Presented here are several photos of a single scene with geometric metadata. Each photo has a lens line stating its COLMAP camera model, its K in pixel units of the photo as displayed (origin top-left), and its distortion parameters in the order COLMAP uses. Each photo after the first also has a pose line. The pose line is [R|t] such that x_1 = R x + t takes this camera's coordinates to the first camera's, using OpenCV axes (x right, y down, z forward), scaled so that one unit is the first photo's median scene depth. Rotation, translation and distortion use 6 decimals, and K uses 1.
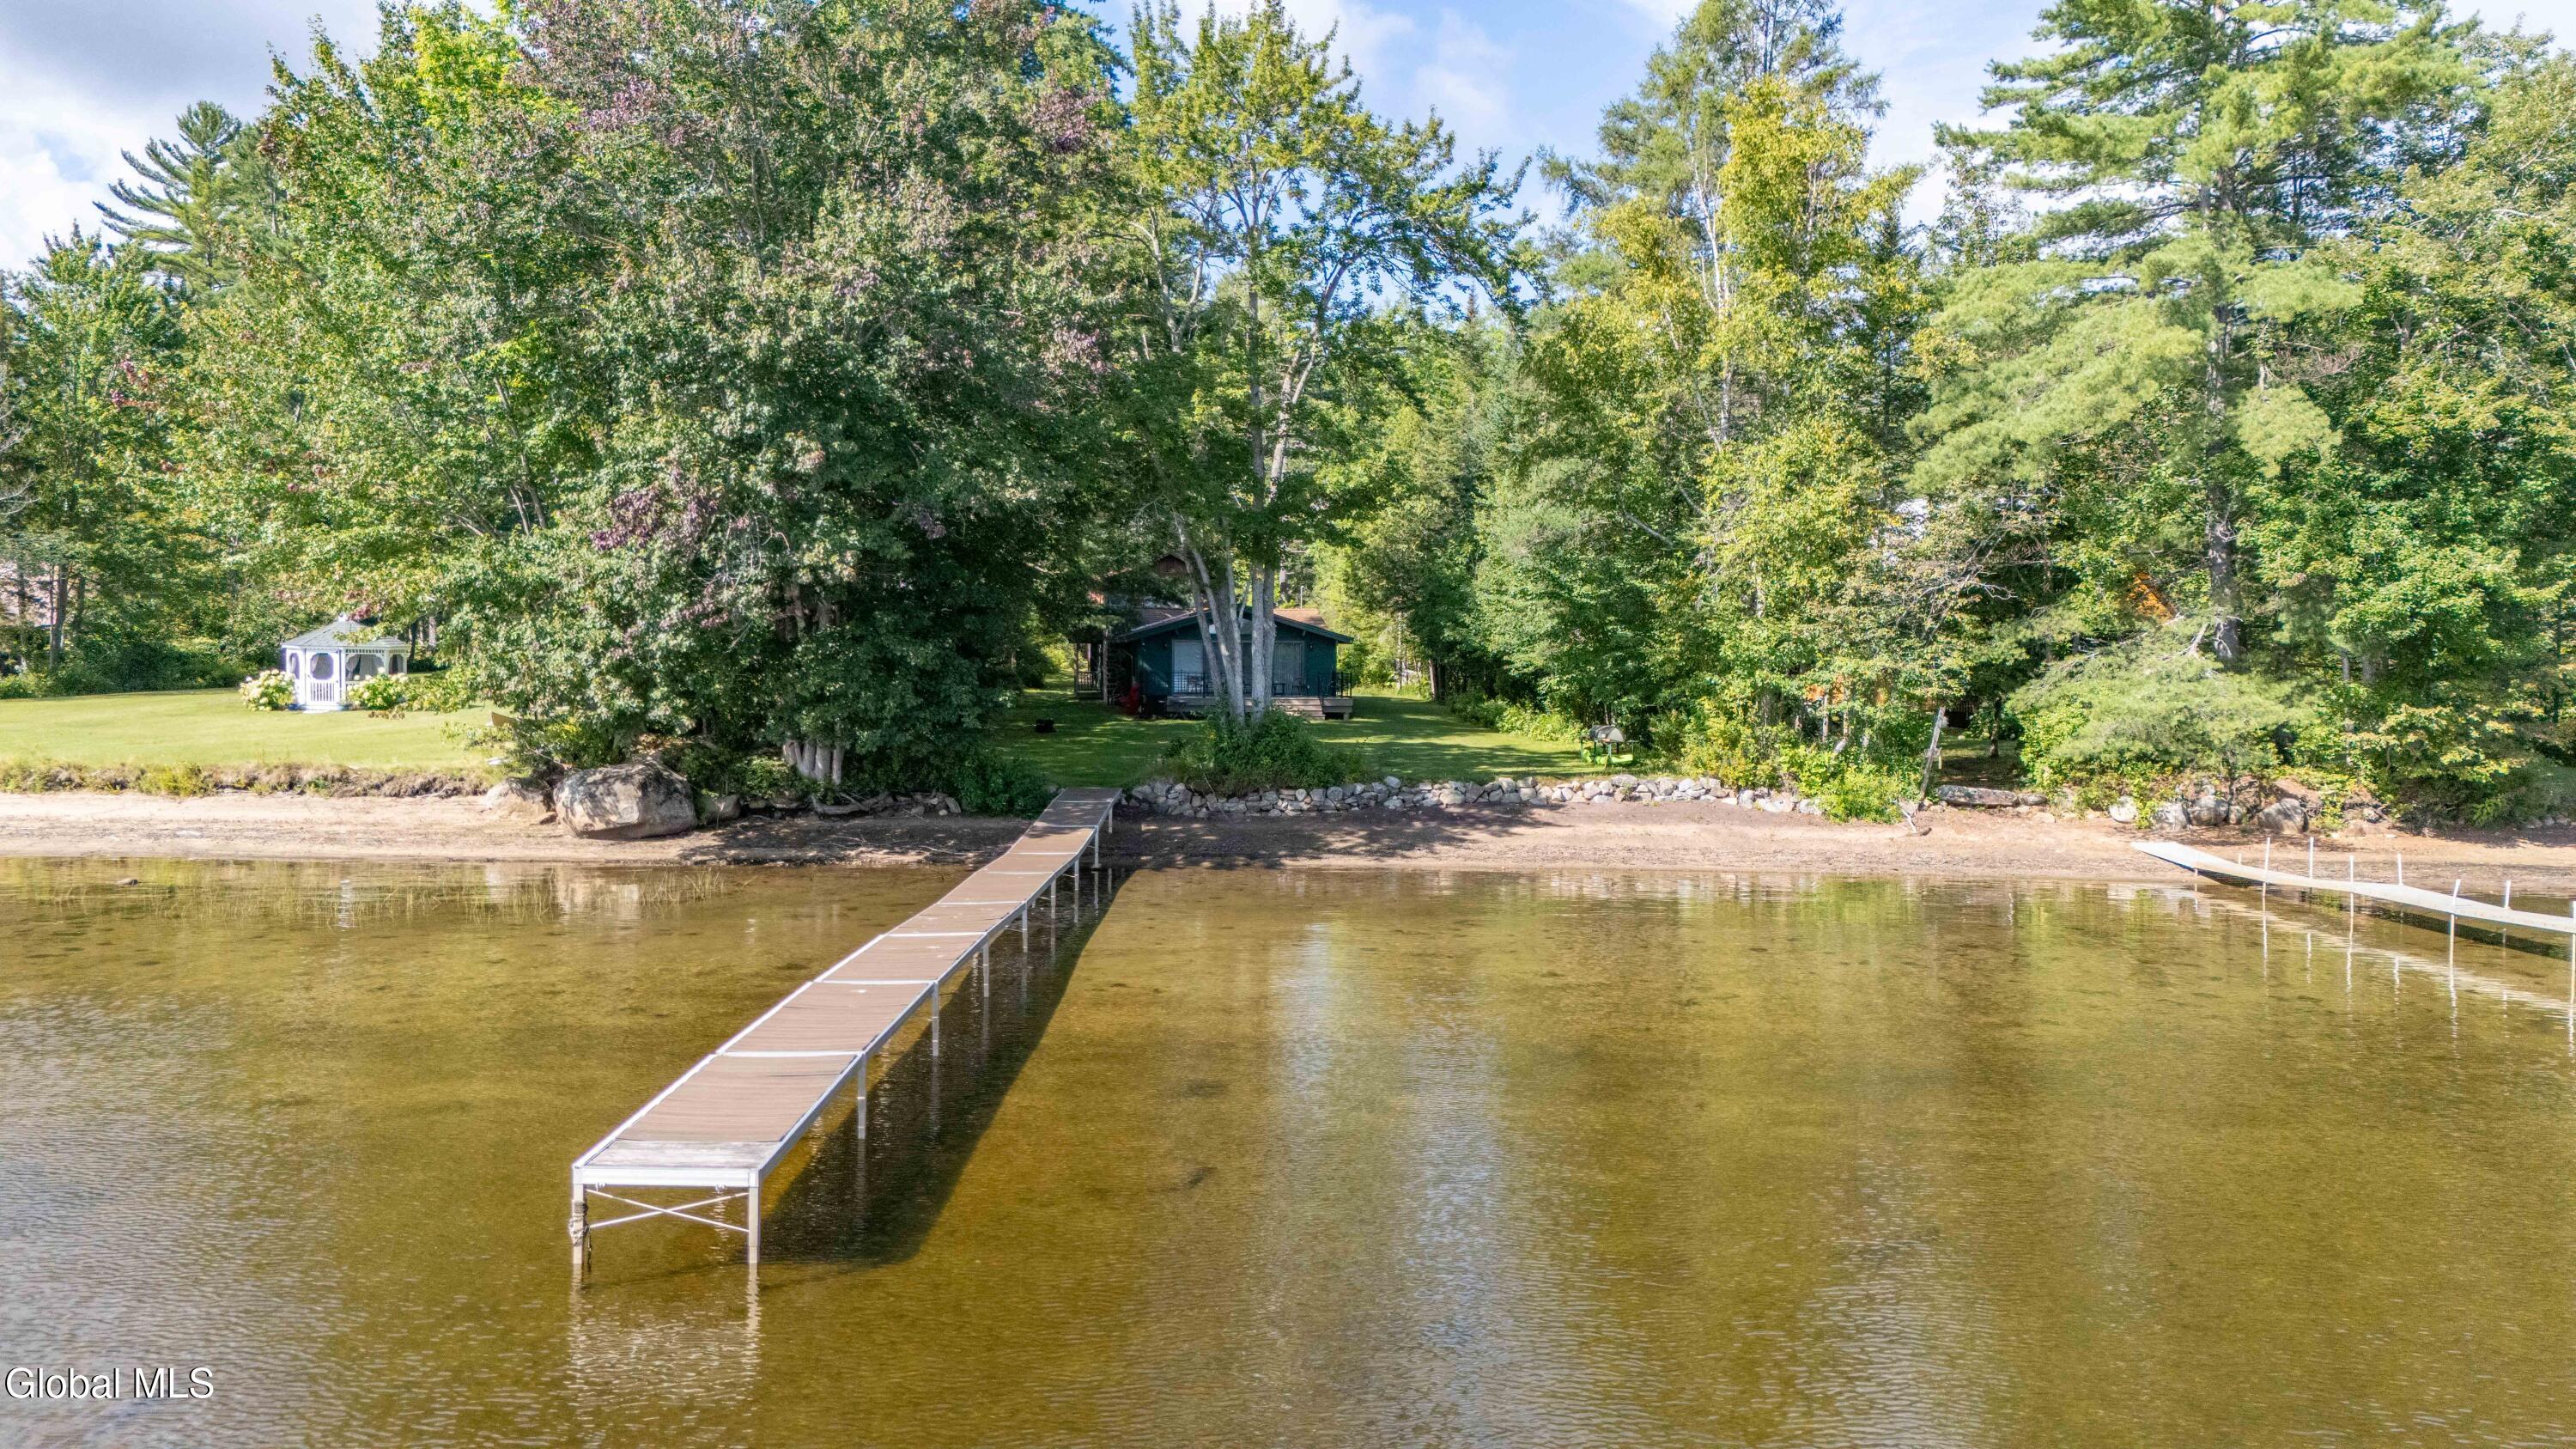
lens RADIAL K [[1867.4, 0, 1288.0], [0, 1867.4, 724.5], [0, 0, 1]] dist [0.033796, 0.005563]
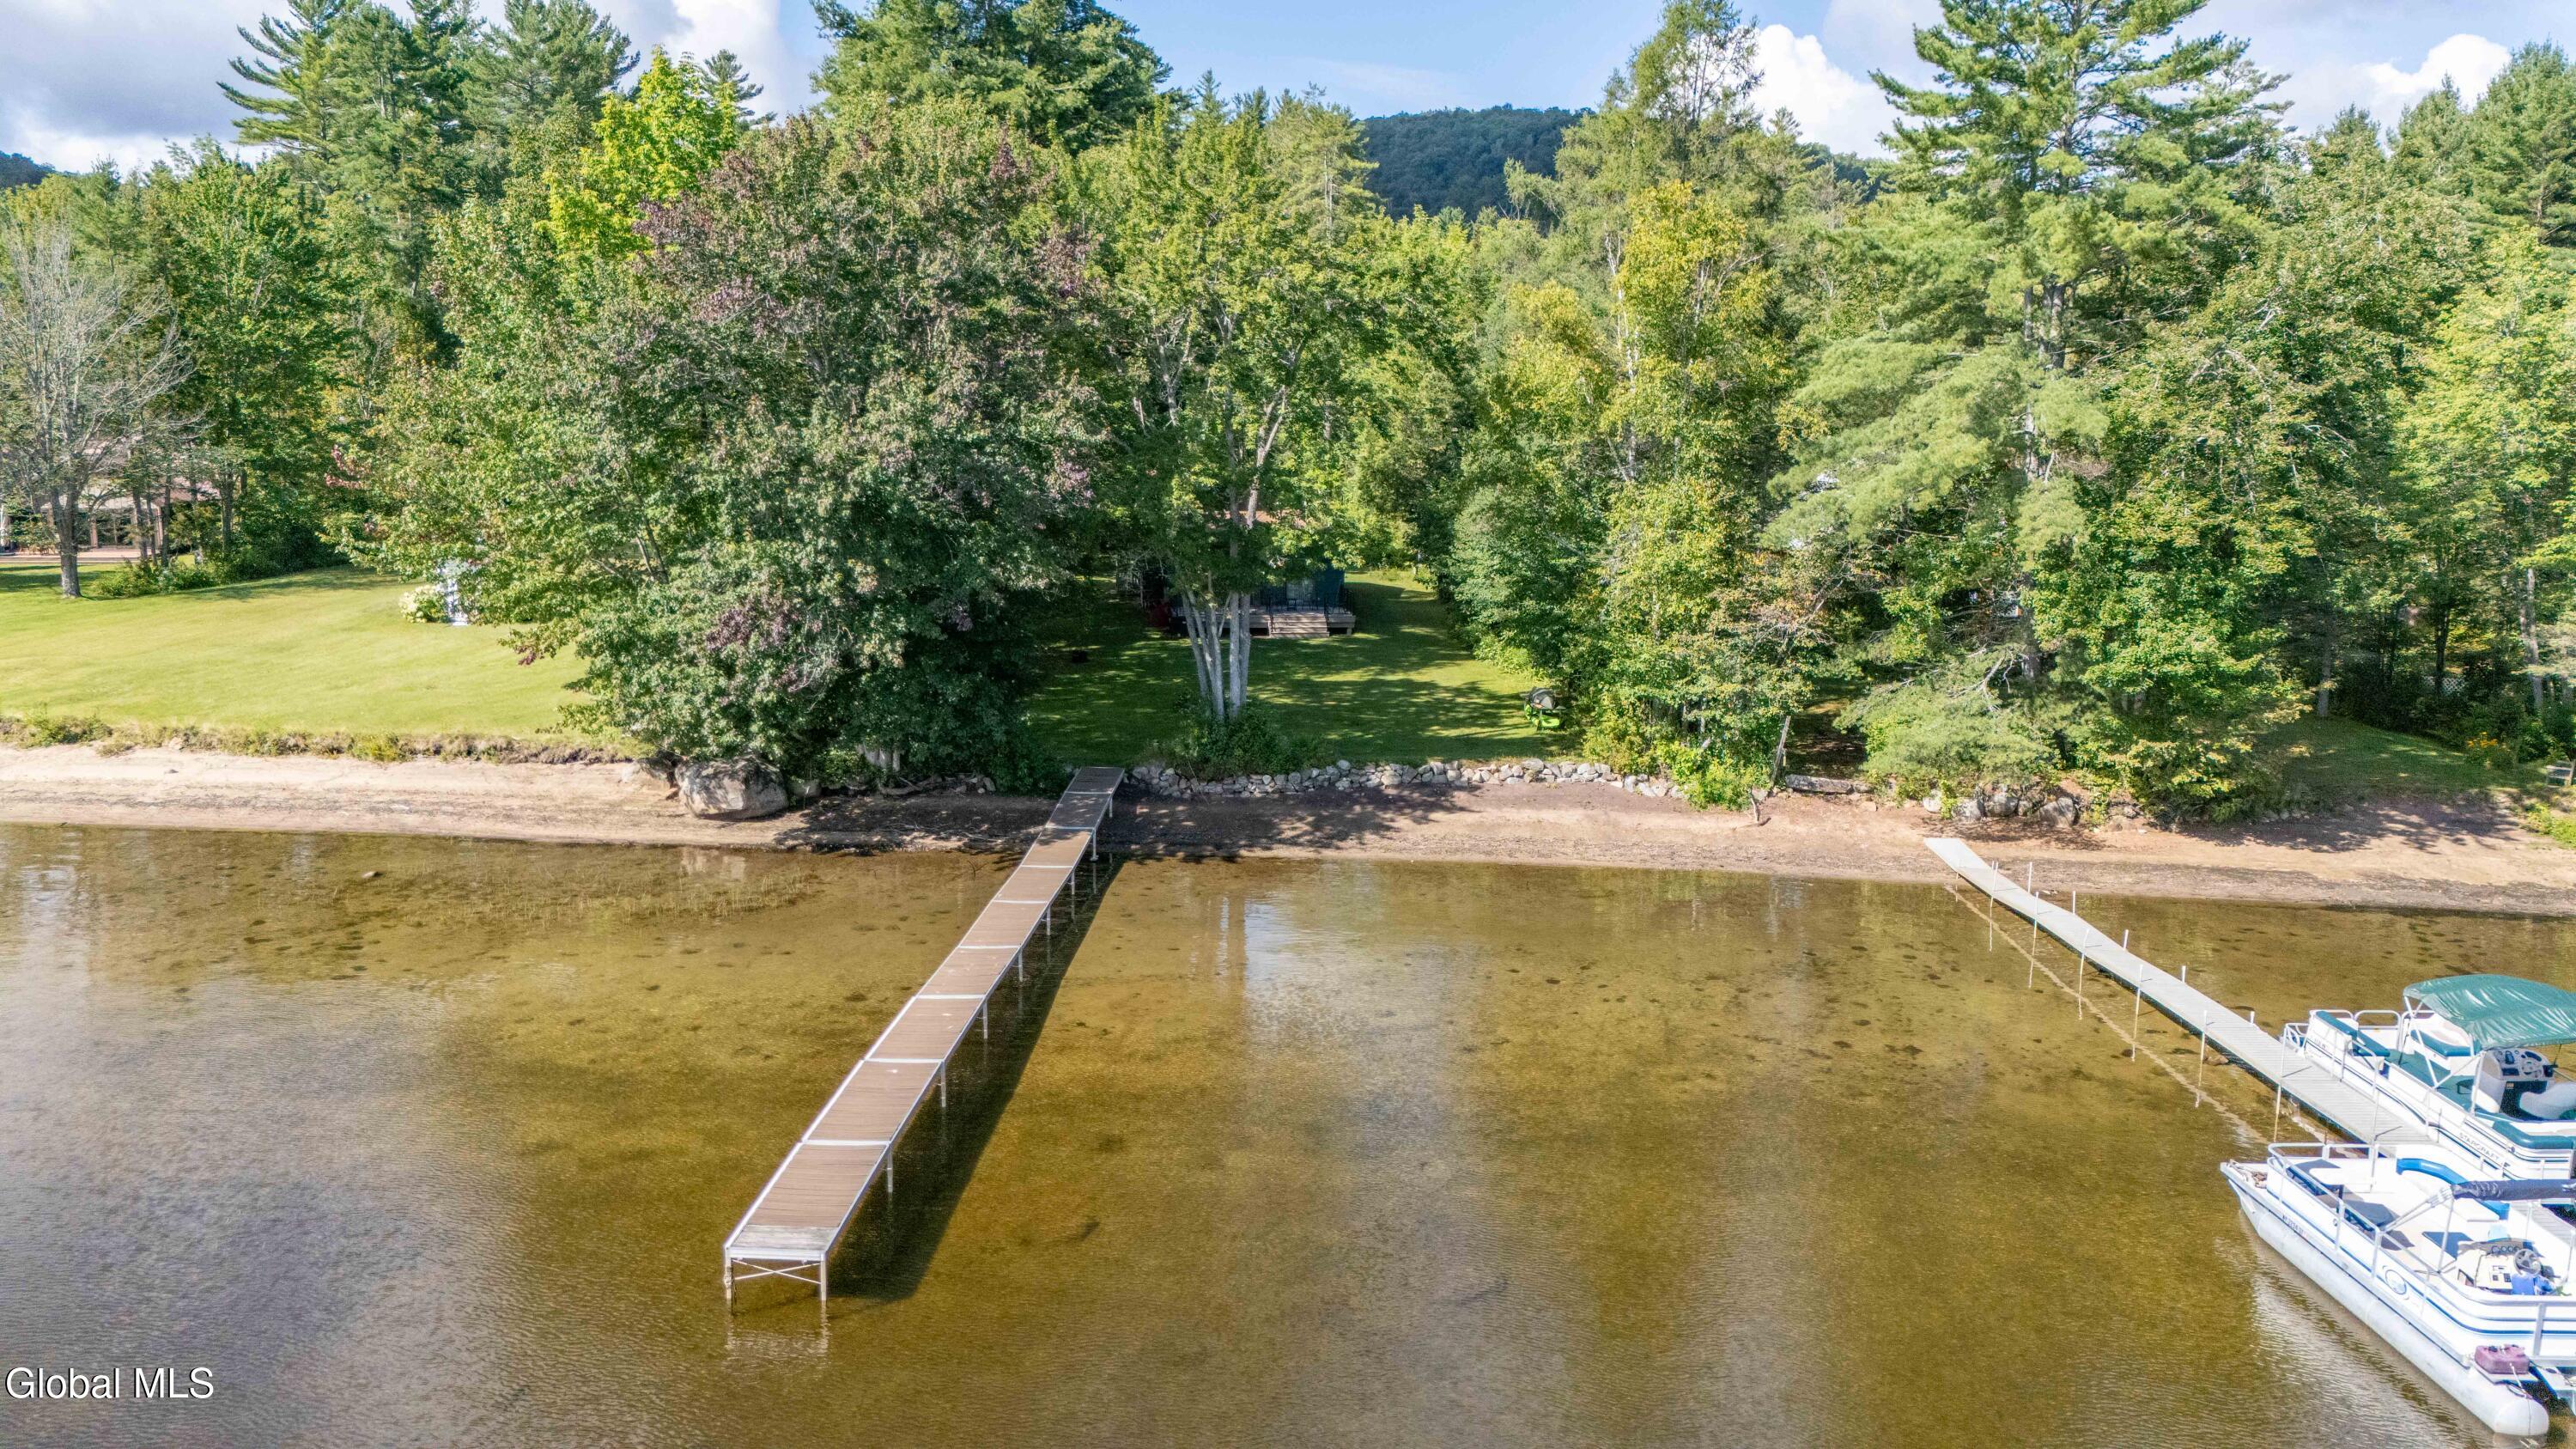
lens RADIAL K [[1829.8, 0, 1288.0], [0, 1829.8, 724.5], [0, 0, 1]] dist [0.047729, -0.004282]
pose [[0.999159, 0.013174, -0.038835, 0.071396], [-0.008378, 0.992598, 0.121154, -0.153956], [0.040143, -0.120727, 0.991874, -0.216337]]
